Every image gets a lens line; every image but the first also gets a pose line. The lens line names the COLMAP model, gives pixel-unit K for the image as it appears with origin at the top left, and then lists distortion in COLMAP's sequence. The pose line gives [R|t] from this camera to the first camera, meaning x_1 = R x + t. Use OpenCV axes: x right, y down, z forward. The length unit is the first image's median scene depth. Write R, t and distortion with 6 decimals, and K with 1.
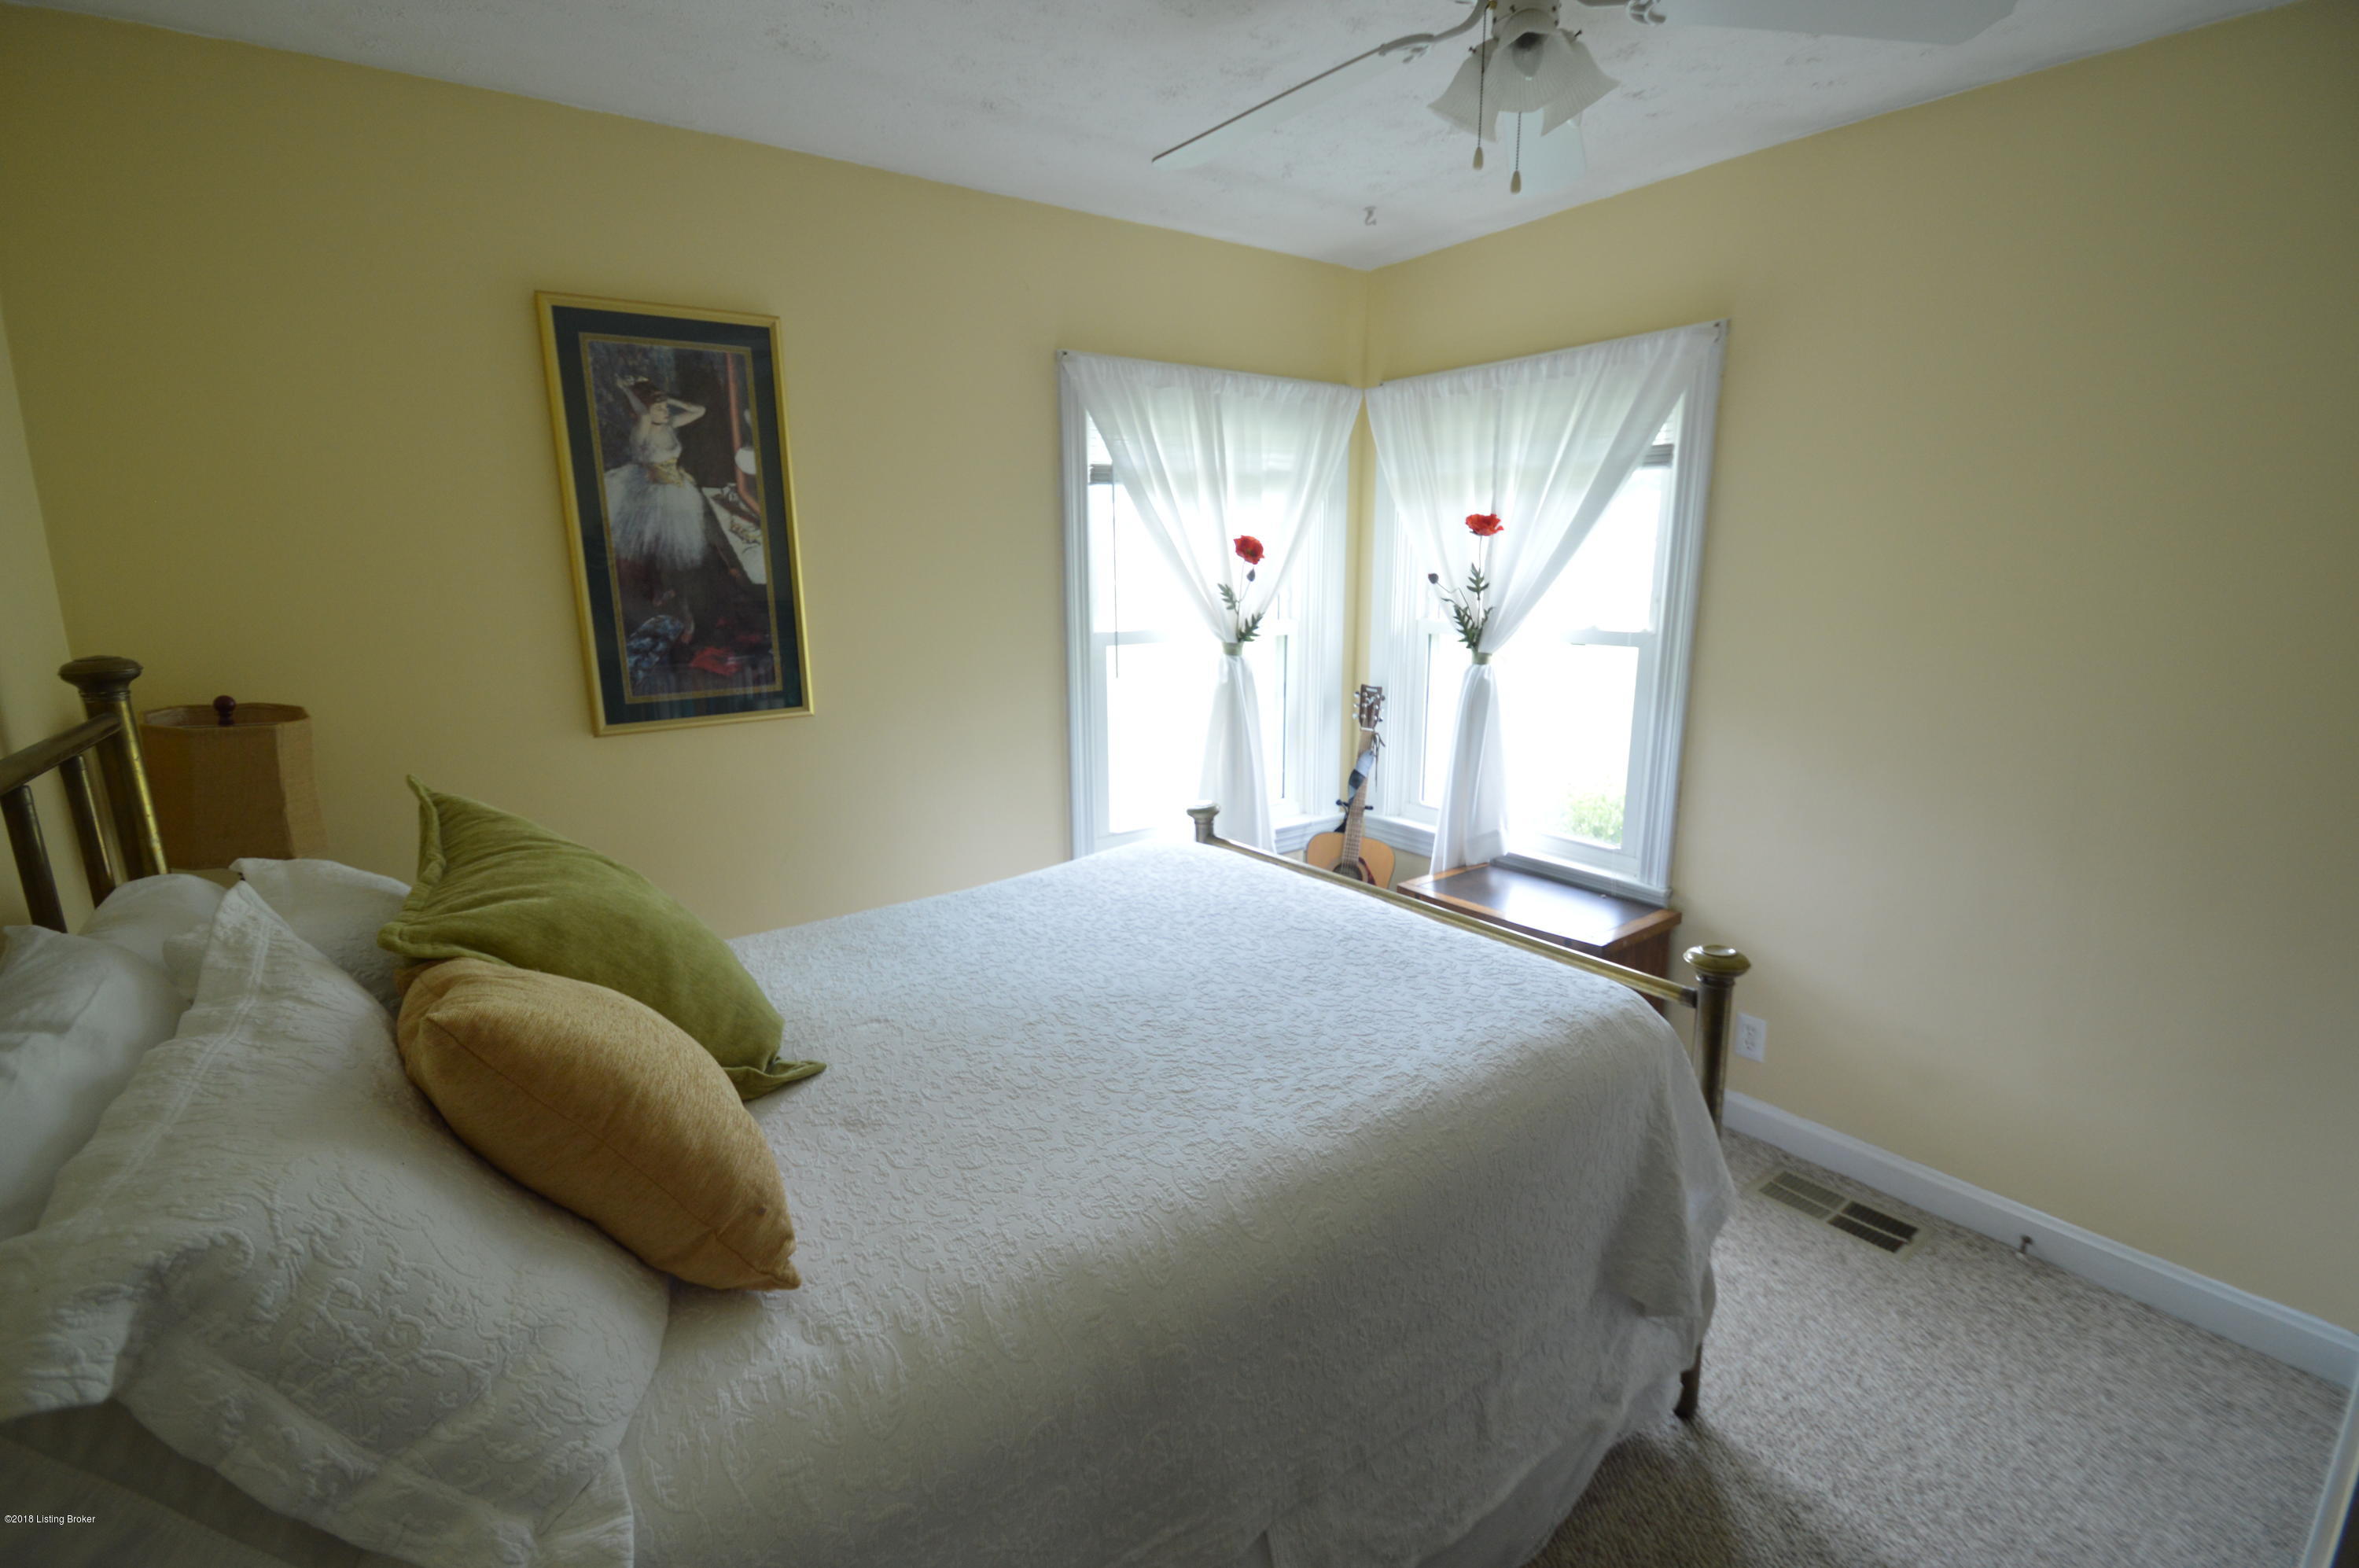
lens RADIAL K [[1058.9, 0, 1176.3], [0, 1058.9, 779.6], [0, 0, 1]] dist [0.000328, -0.000193]
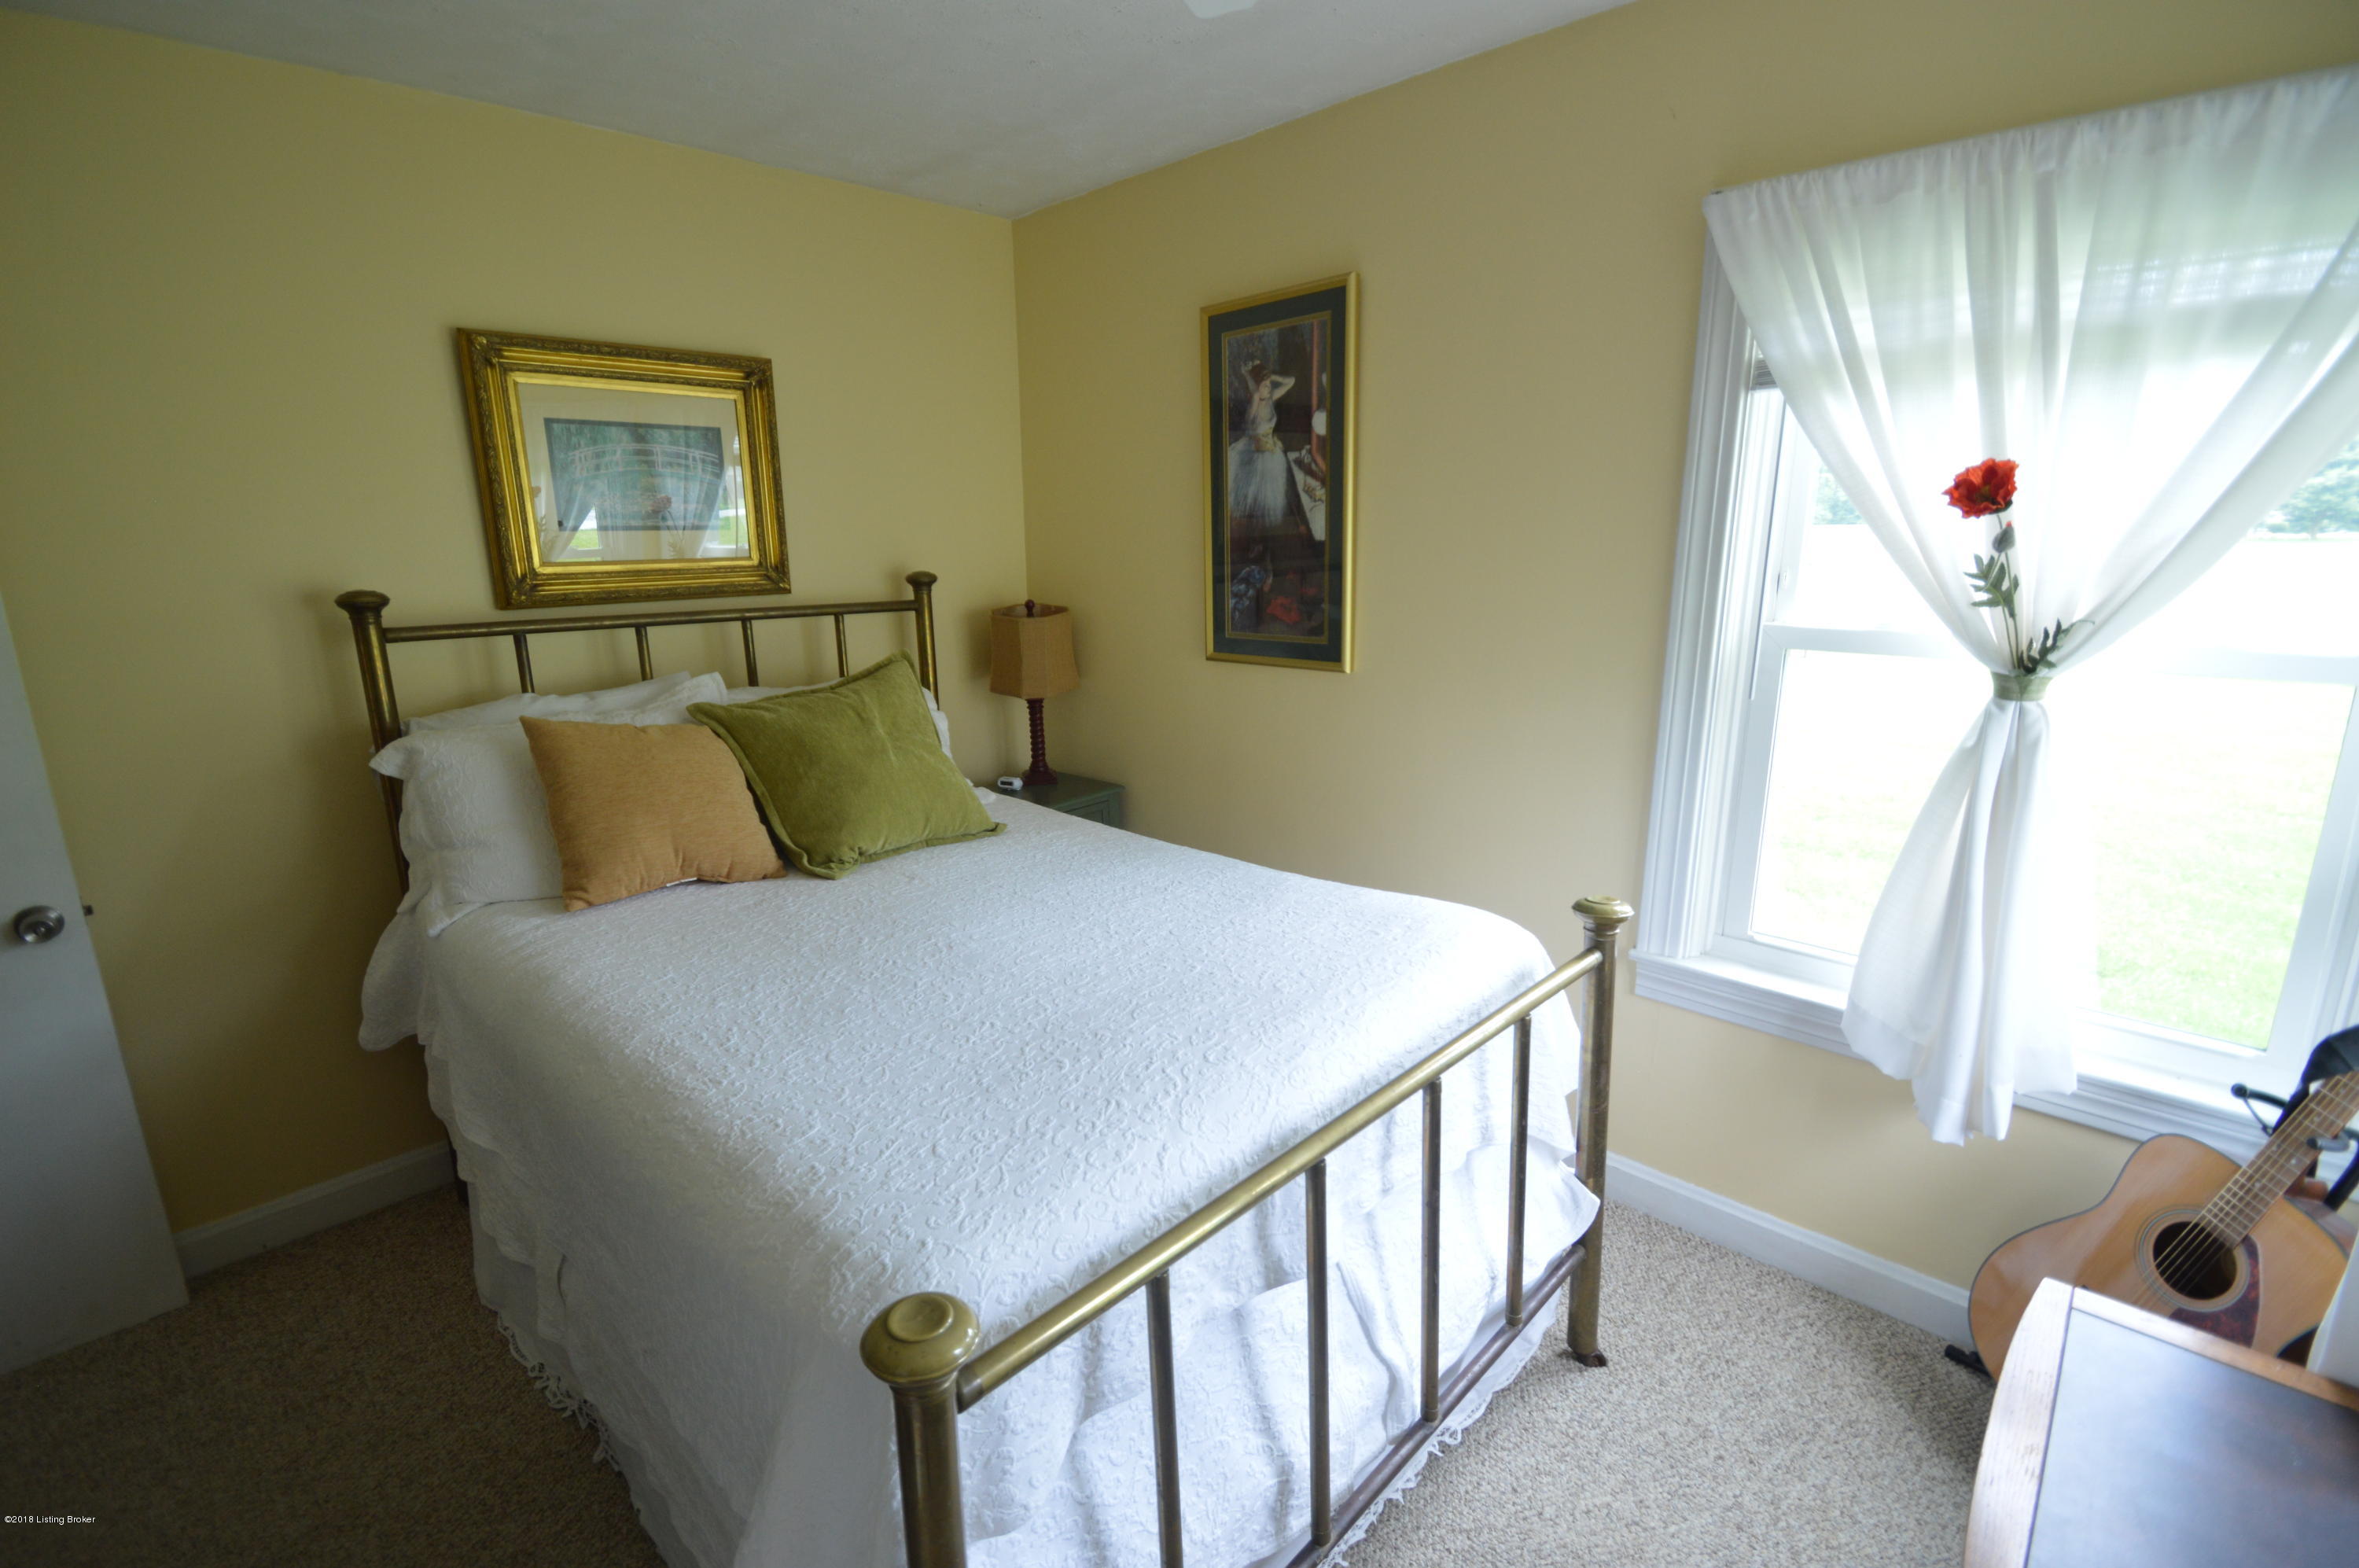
lens RADIAL K [[1058.9, 0, 1173.2], [0, 1058.9, 782.0], [0, 0, 1]] dist [0.000328, -0.000193]
pose [[0.164285, 0.230868, -0.959015, 0.675401], [-0.198575, 0.960062, 0.197103, -0.138479], [0.966219, 0.158055, 0.203568, 0.710638]]
